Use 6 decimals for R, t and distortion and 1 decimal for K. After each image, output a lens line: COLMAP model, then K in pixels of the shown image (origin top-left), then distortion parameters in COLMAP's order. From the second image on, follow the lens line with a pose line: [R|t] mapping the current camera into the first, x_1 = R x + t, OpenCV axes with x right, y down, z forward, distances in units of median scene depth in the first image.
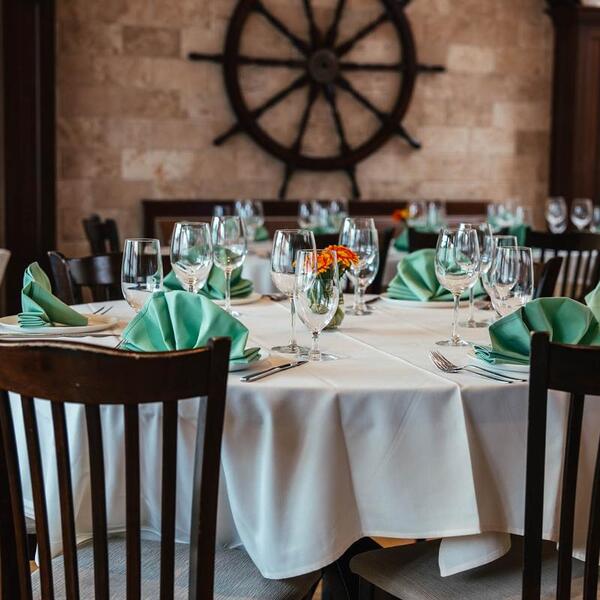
lens RADIAL K [[1267.8, 0, 300.0], [0, 1267.8, 300.0], [0, 0, 1]] dist [0.051285, 0.033834]
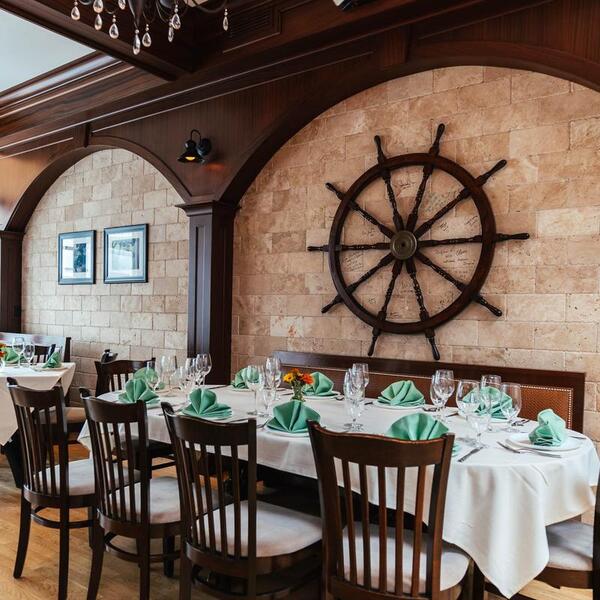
lens RADIAL K [[541.0, 0, 300.0], [0, 541.0, 300.0], [0, 0, 1]] dist [0.009248, 0.004674]
pose [[0.536348, -0.020325, -0.843752, 0.388447], [-0.096609, 0.991661, -0.085300, -0.082204], [0.838449, 0.127264, 0.529912, 0.659791]]
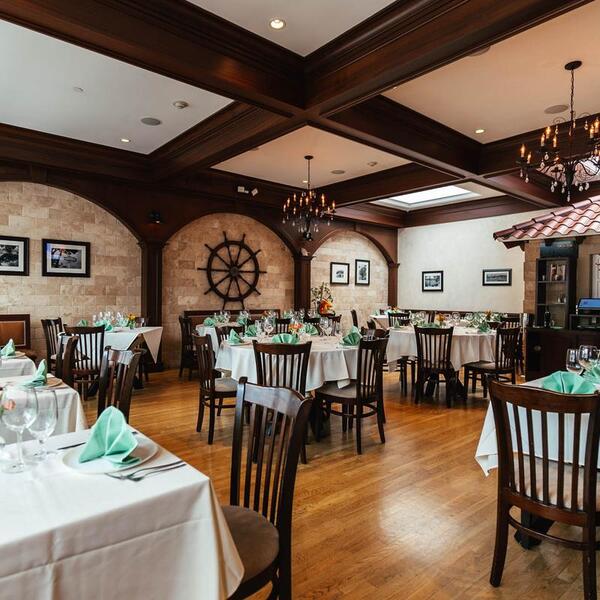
lens RADIAL K [[435.3, 0, 300.0], [0, 435.3, 300.0], [0, 0, 1]] dist [0.004849, 0.004107]
pose [[0.954480, -0.011239, 0.298064, -0.167364], [0.038691, 0.995512, -0.086363, 0.004574], [-0.295756, 0.093964, 0.950631, -0.187135]]
